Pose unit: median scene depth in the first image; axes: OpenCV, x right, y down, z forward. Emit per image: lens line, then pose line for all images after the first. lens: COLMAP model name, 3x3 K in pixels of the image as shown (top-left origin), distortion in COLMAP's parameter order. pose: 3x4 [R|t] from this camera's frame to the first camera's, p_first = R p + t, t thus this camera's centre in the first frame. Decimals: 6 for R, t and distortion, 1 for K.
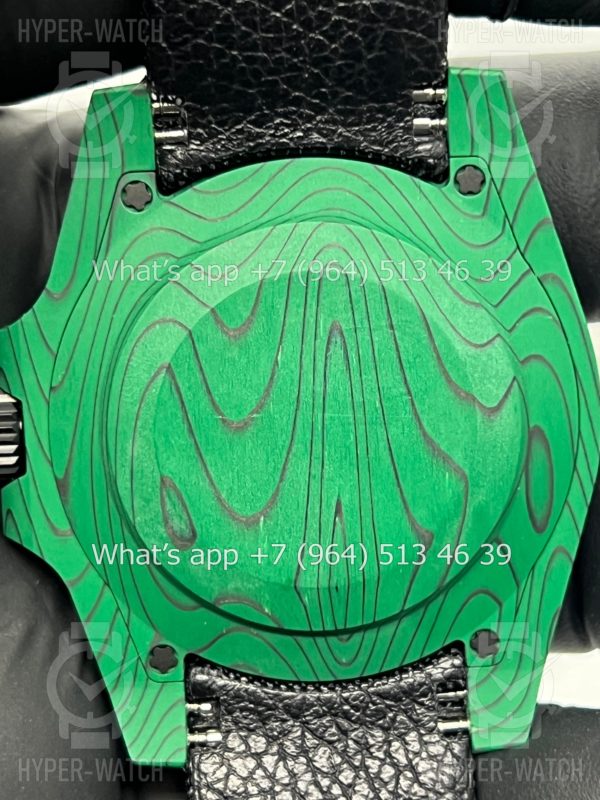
lens RADIAL K [[1873.9, 0, 300.9], [0, 1873.9, 401.7], [0, 0, 1]] dist [0.277746, 0.000000]
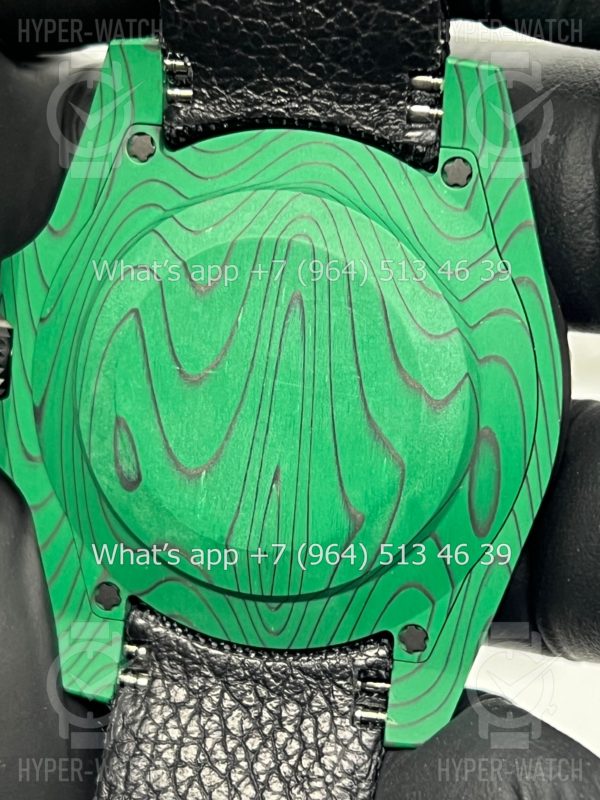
lens RADIAL K [[1873.9, 0, 292.0], [0, 1873.9, 399.5], [0, 0, 1]] dist [0.277746, 0.000000]
pose [[0.956247, 0.154119, -0.248675, 0.272885], [-0.162853, 0.986539, -0.014811, 0.029949], [0.243045, 0.054660, 0.968474, 0.019865]]
